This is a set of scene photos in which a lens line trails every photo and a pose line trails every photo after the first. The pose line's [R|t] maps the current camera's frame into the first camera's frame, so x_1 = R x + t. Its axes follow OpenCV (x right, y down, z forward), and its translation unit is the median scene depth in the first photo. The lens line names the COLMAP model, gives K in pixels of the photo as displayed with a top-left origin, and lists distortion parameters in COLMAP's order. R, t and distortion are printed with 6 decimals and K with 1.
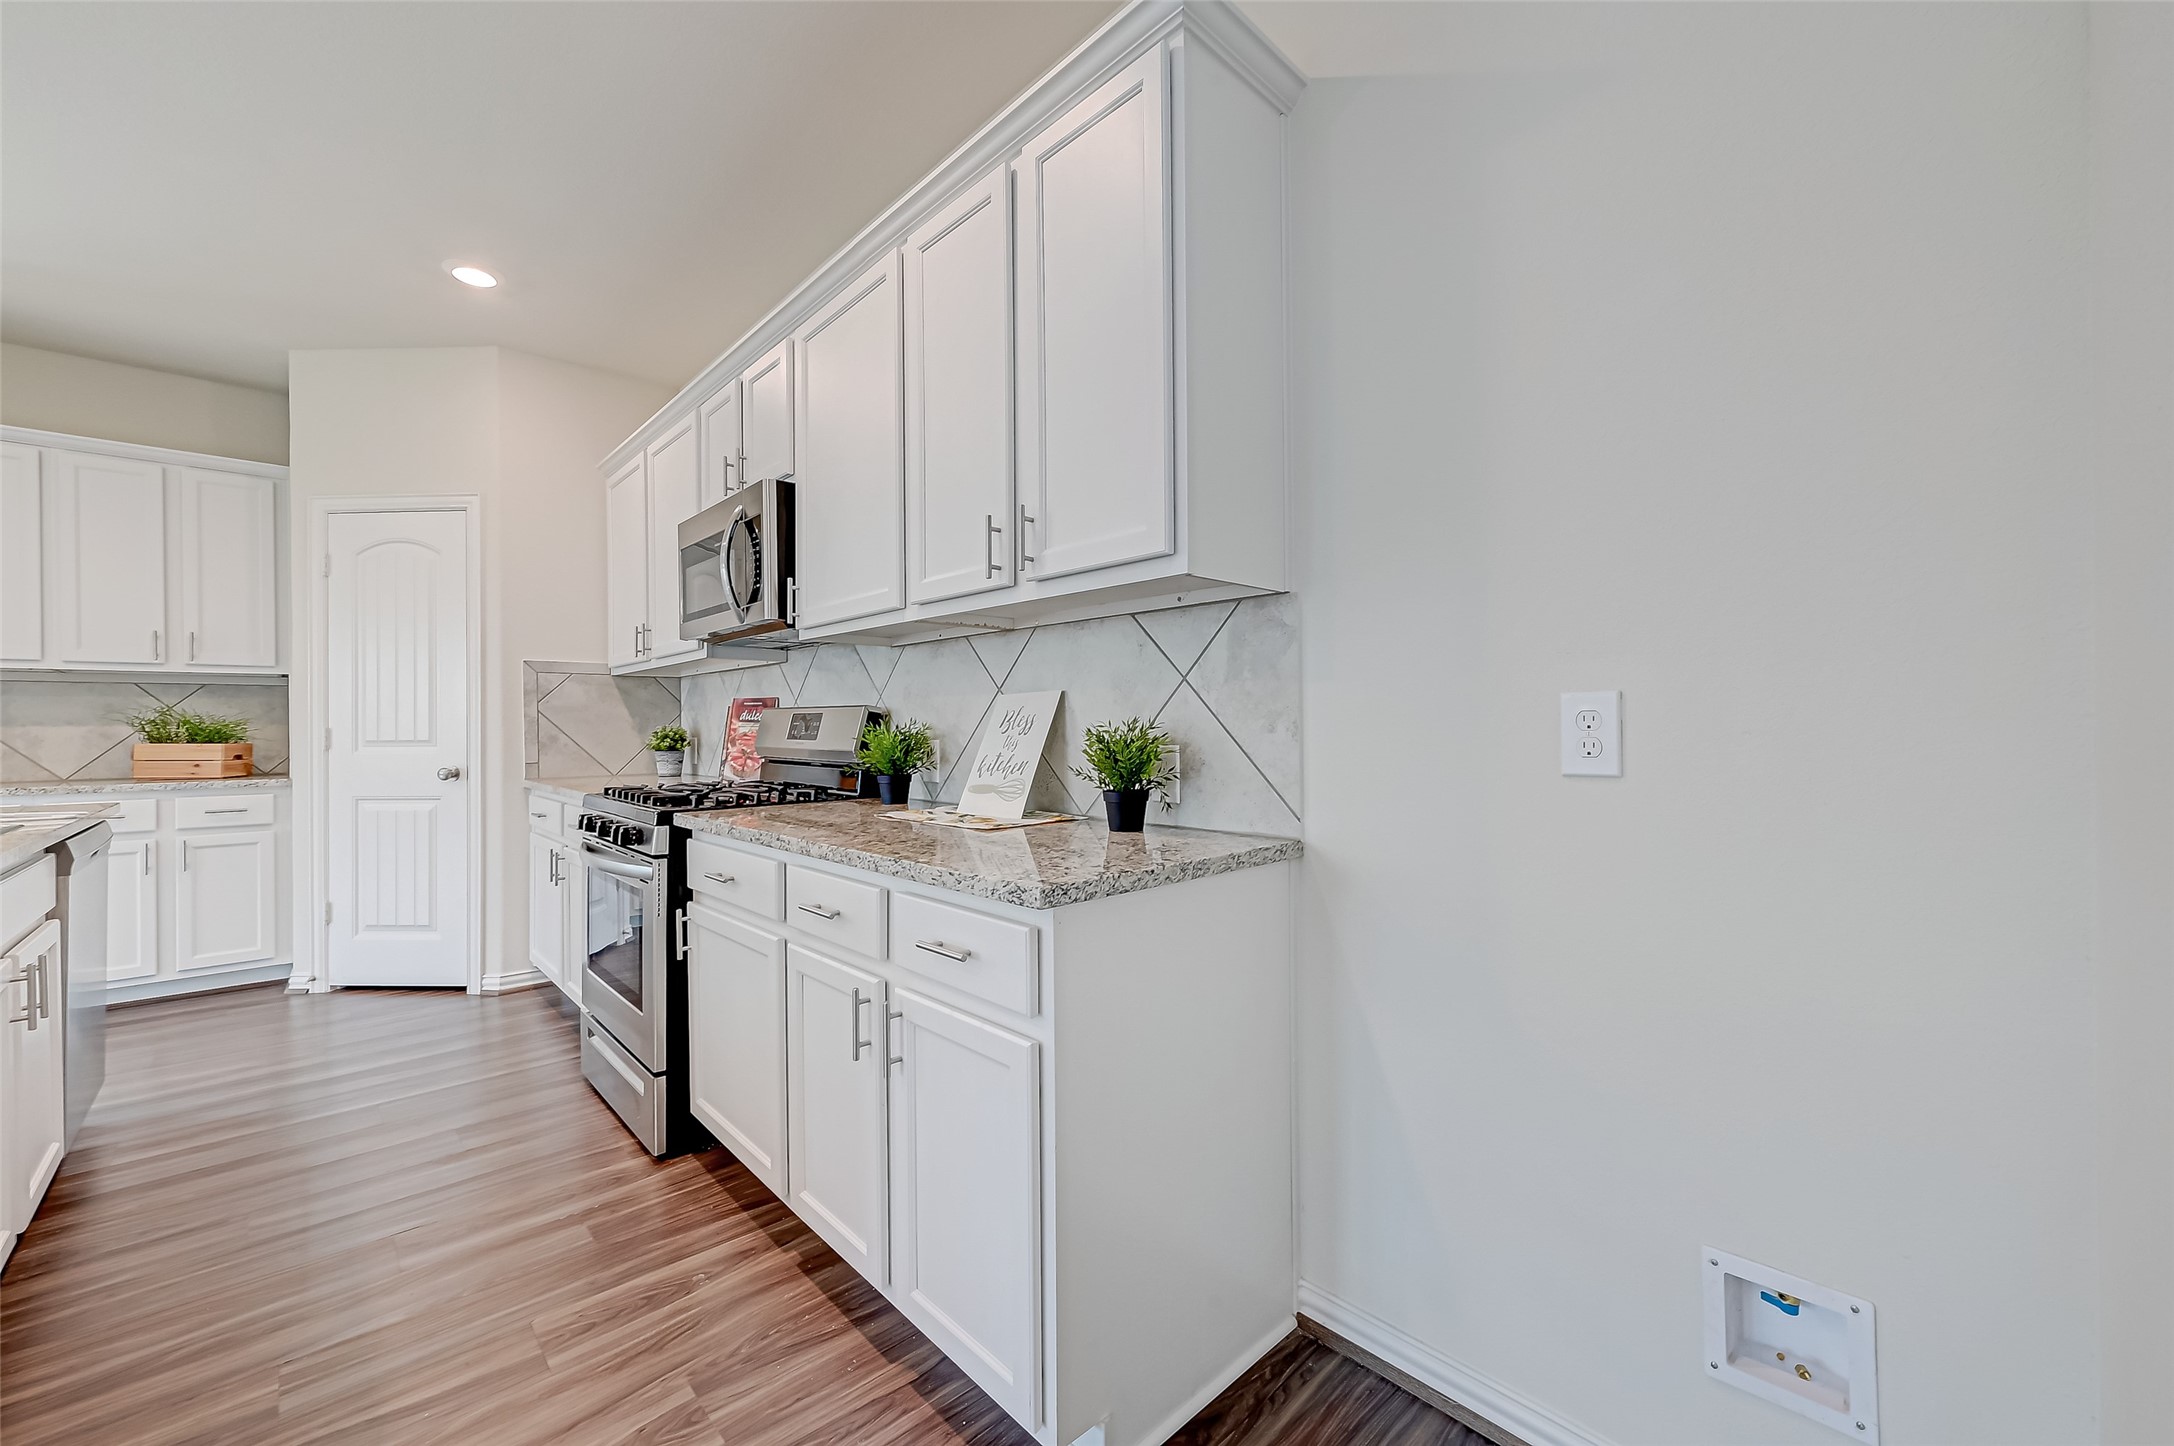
lens RADIAL K [[867.6, 0, 1092.5], [0, 867.6, 721.5], [0, 0, 1]] dist [-0.000405, -0.000015]
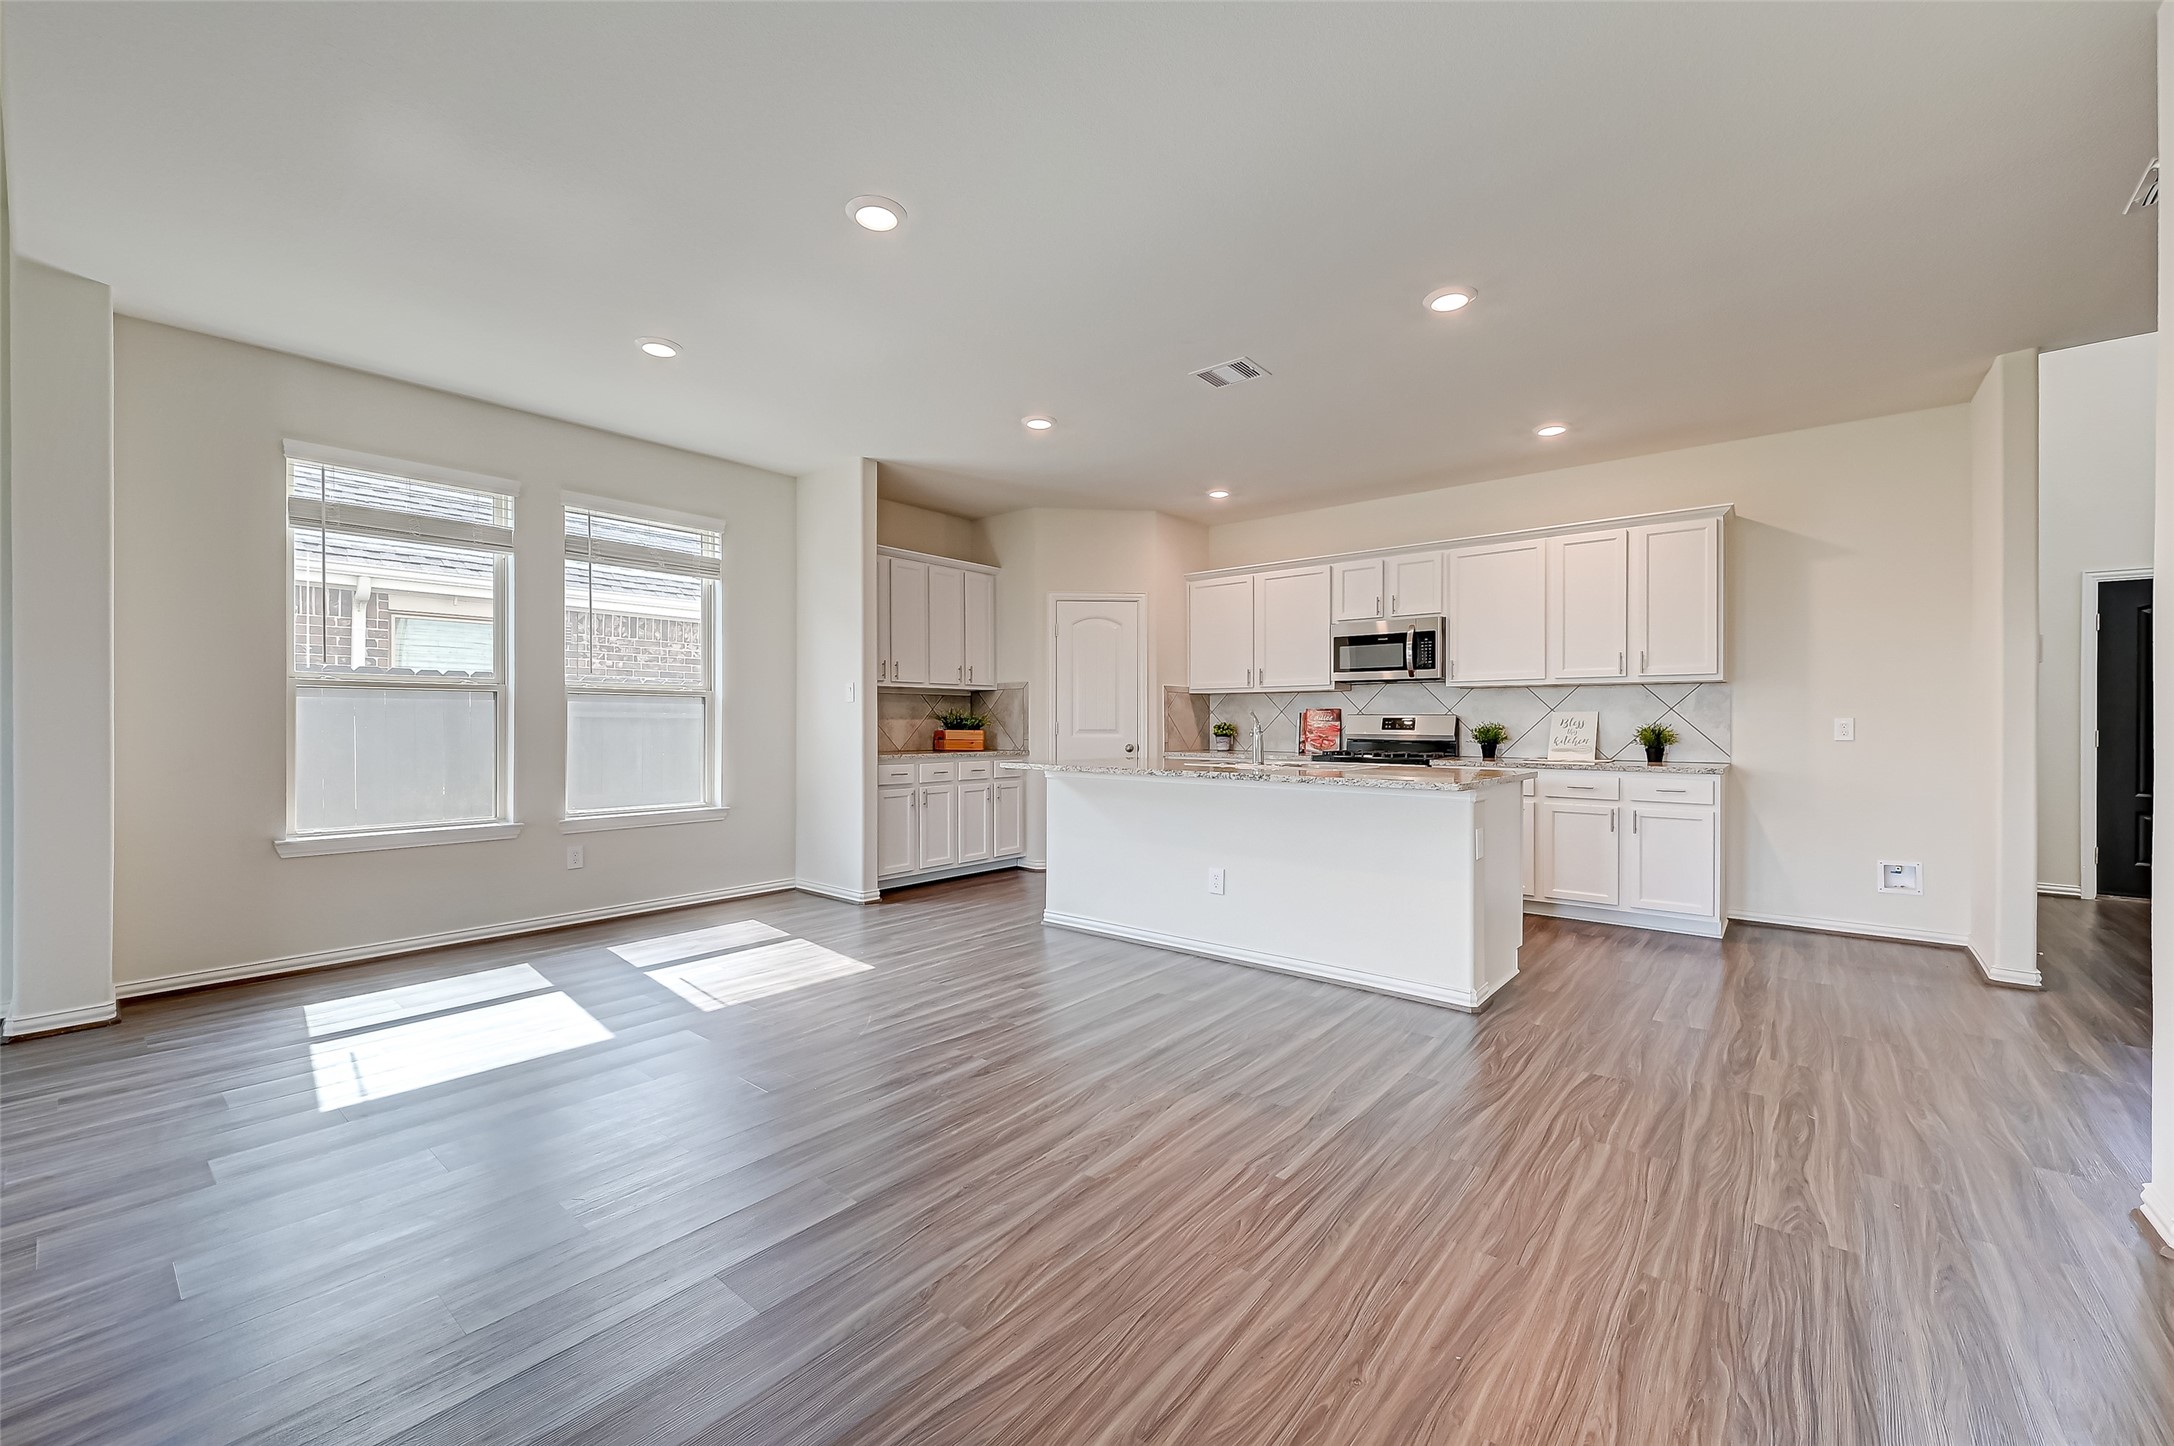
lens RADIAL K [[856.8, 0, 1089.7], [0, 856.8, 718.3], [0, 0, 1]] dist [-0.001218, 0.000039]
pose [[0.991233, 0.008522, 0.131850, -1.049011], [-0.008723, 0.999962, 0.000946, -0.002944], [-0.131837, -0.002088, 0.991269, -0.742164]]
